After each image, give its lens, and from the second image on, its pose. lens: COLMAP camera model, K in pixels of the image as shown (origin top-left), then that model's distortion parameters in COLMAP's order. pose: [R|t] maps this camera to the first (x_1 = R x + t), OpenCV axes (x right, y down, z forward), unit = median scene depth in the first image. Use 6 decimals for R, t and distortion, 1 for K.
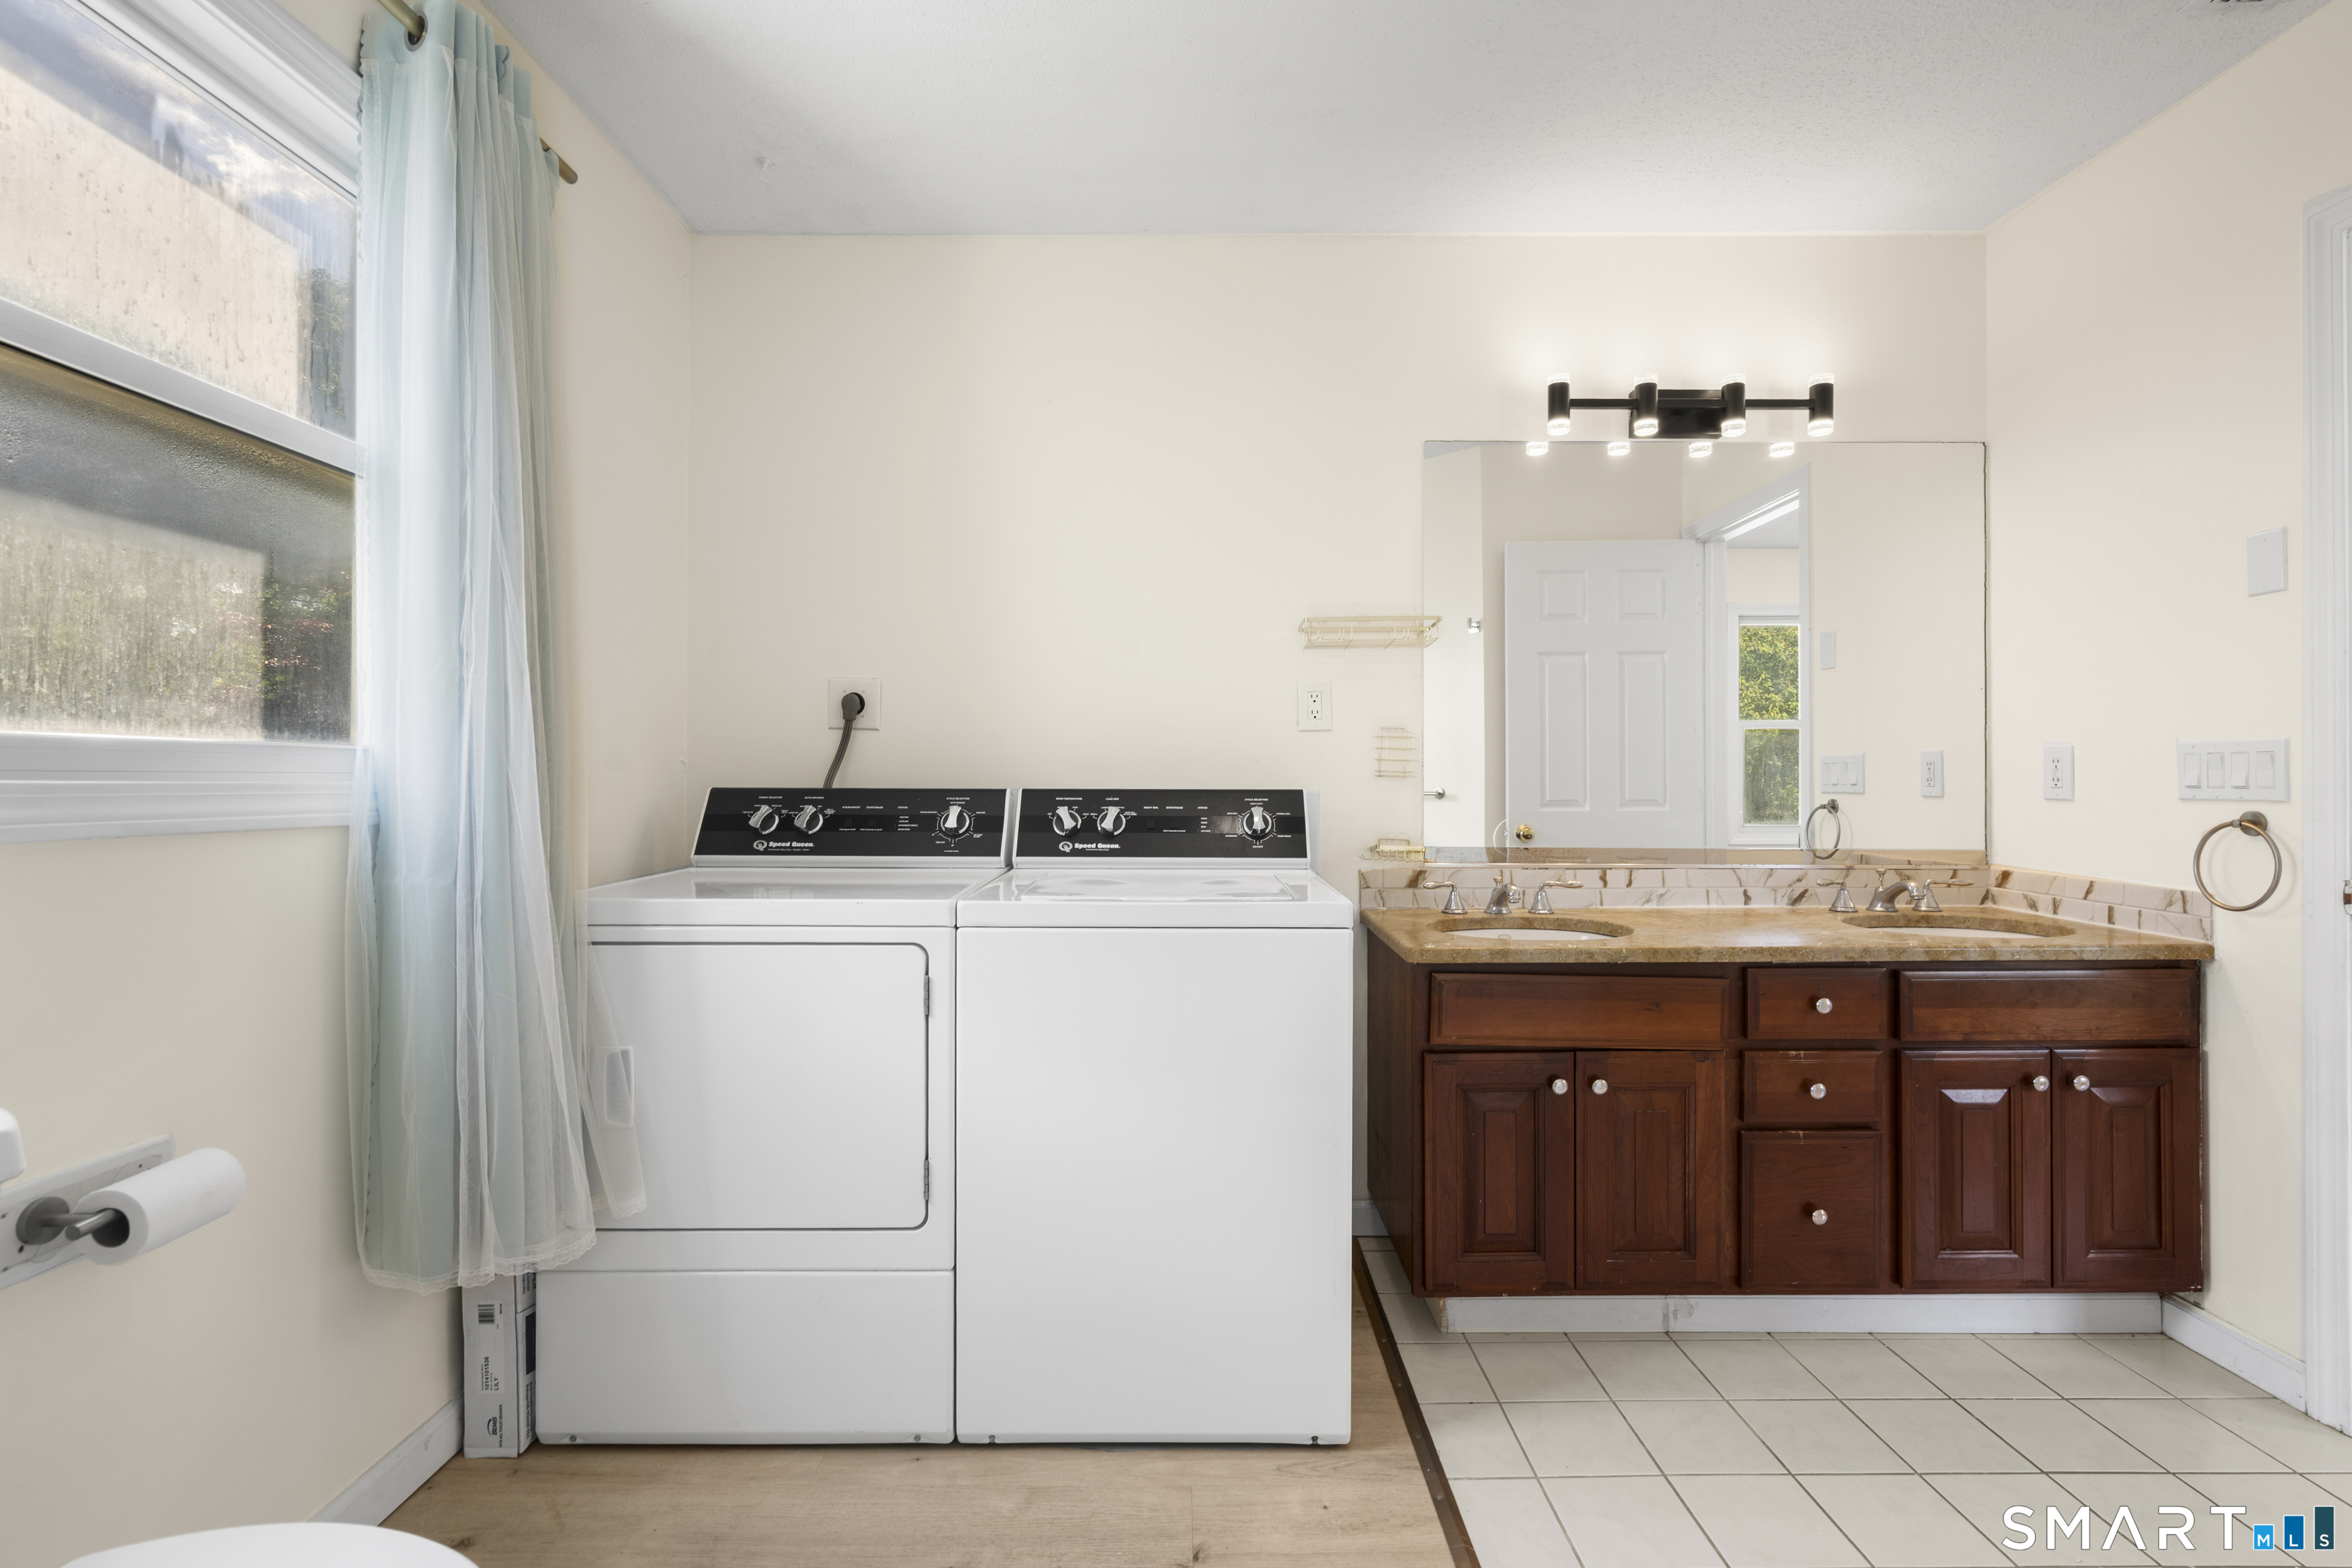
lens RADIAL K [[1053.1, 0, 1160.3], [0, 1053.1, 780.6], [0, 0, 1]] dist [-0.002184, 0.000109]
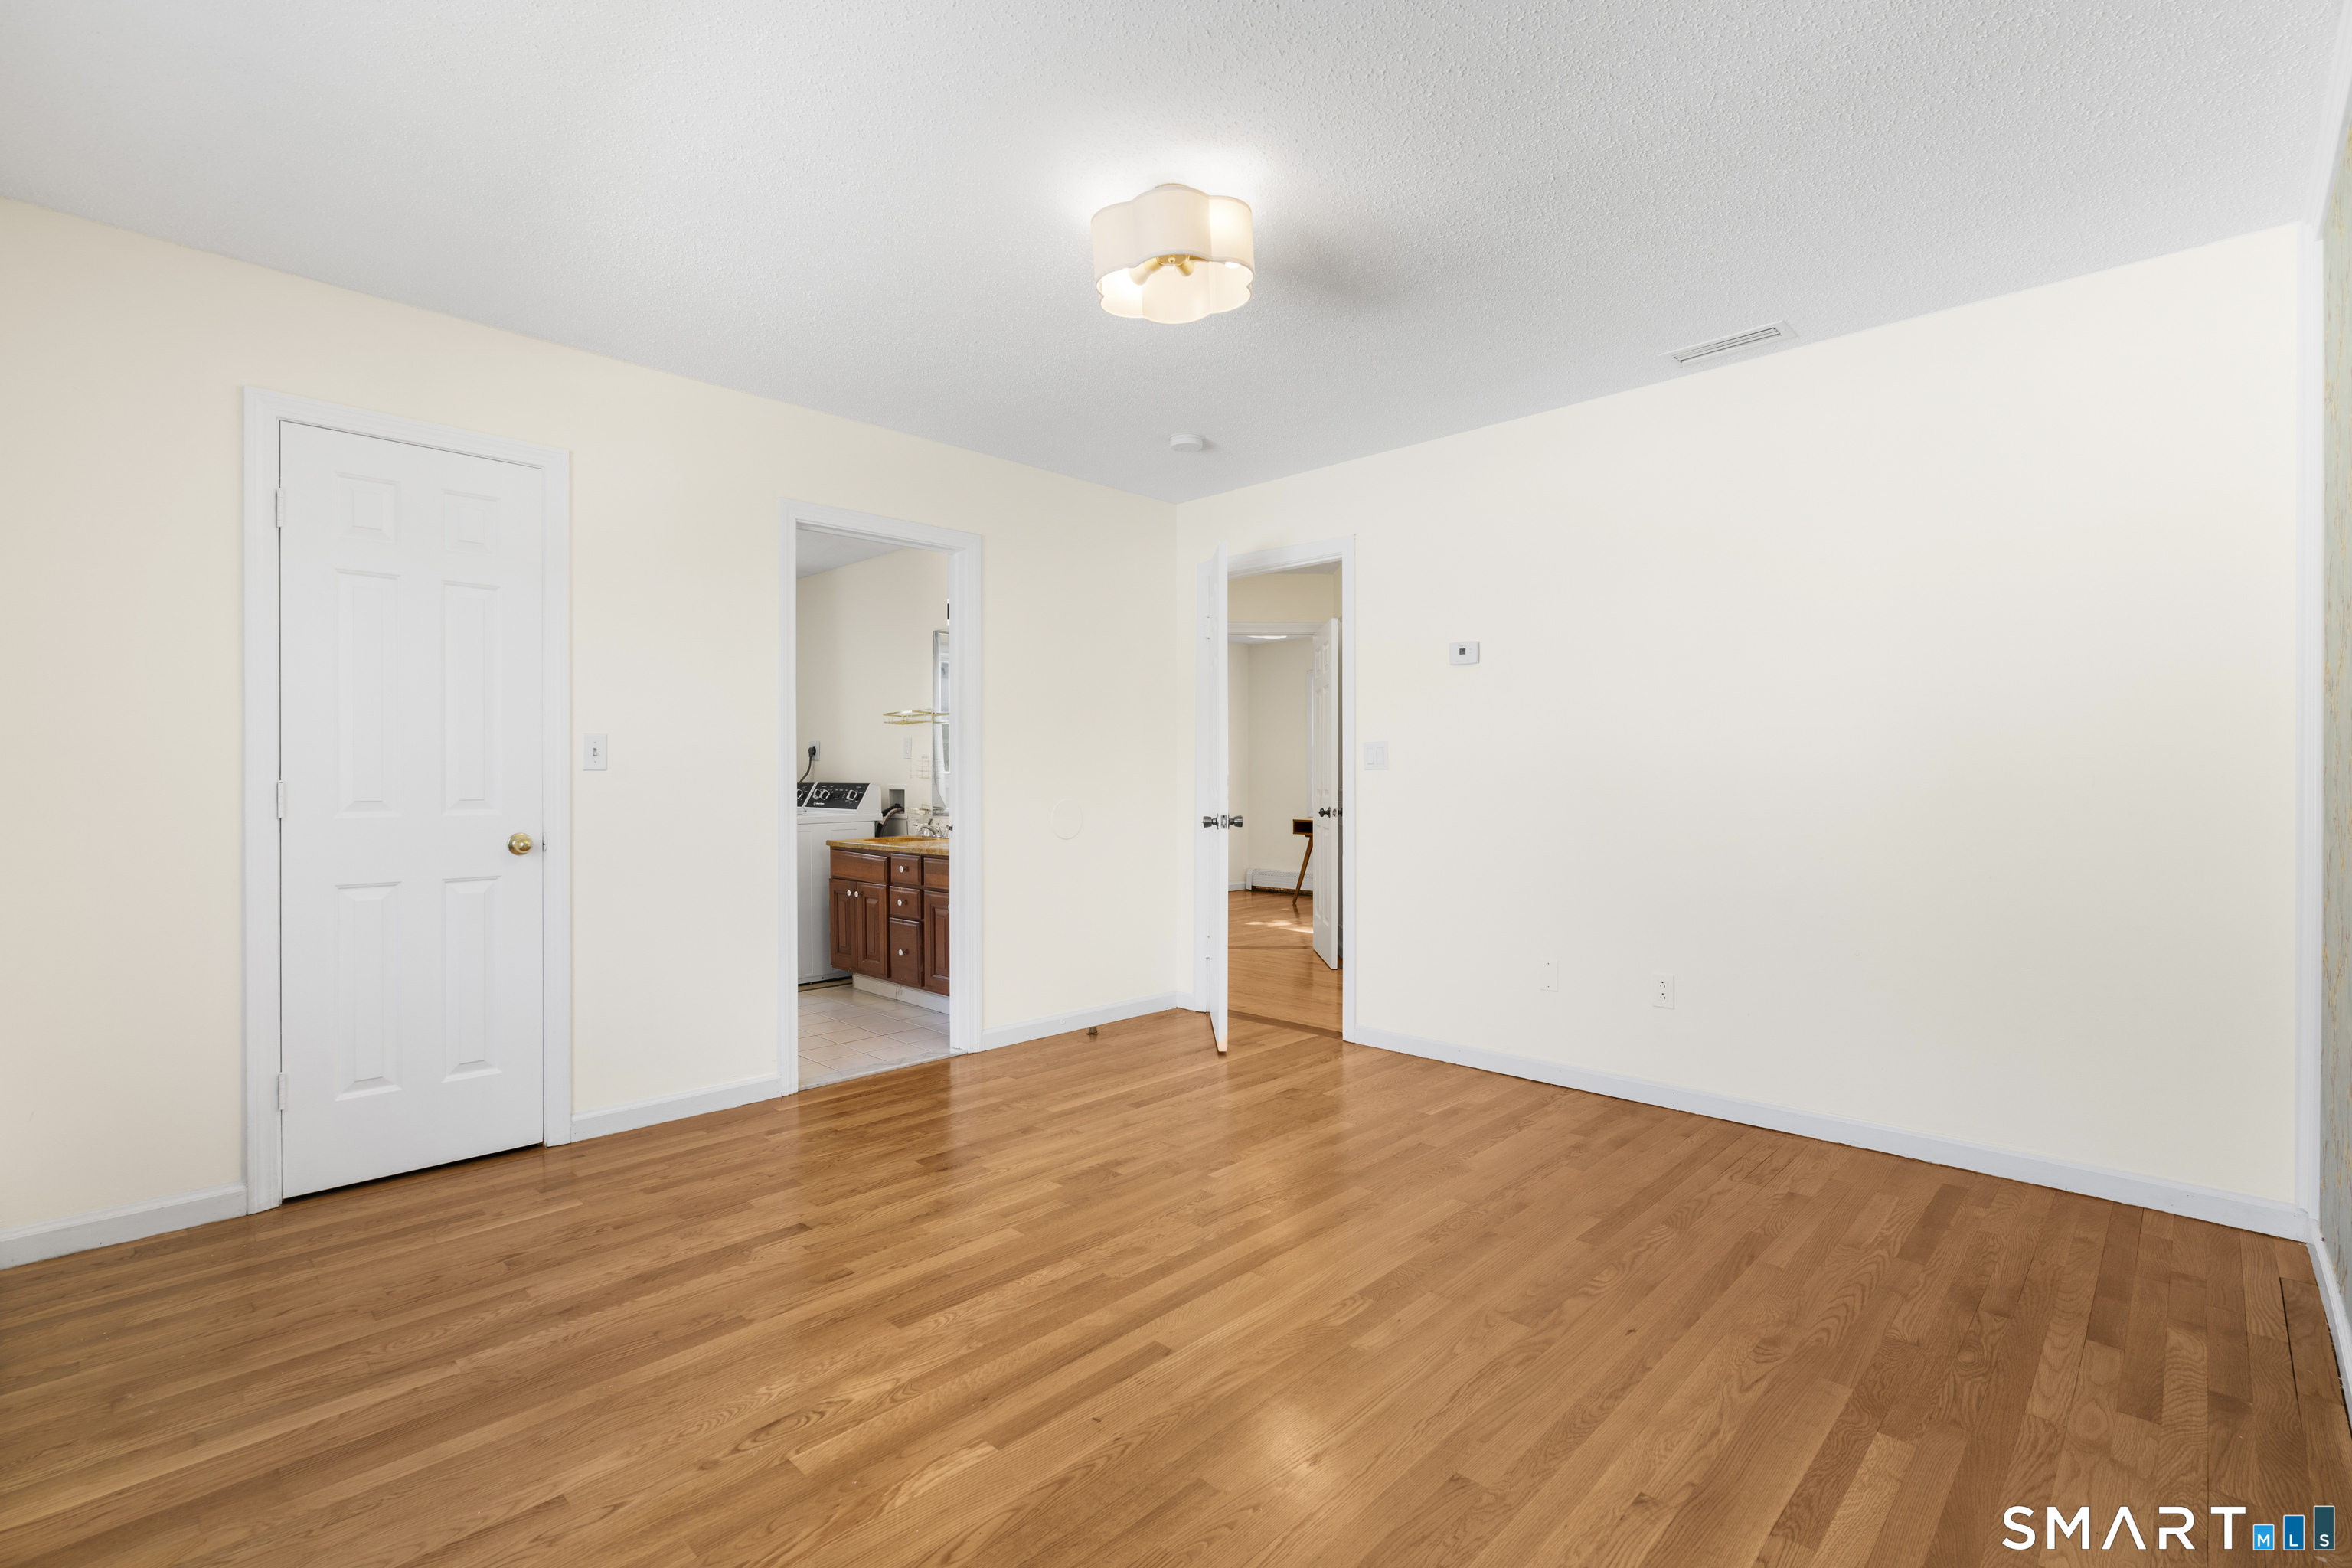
lens RADIAL K [[1053.1, 0, 1160.3], [0, 1053.1, 780.6], [0, 0, 1]] dist [-0.002184, 0.000109]
pose [[0.702605, 0.001199, -0.711579, 2.834449], [-0.002273, 0.999997, -0.000559, 0.003775], [0.711577, 0.002010, 0.702606, -0.322612]]
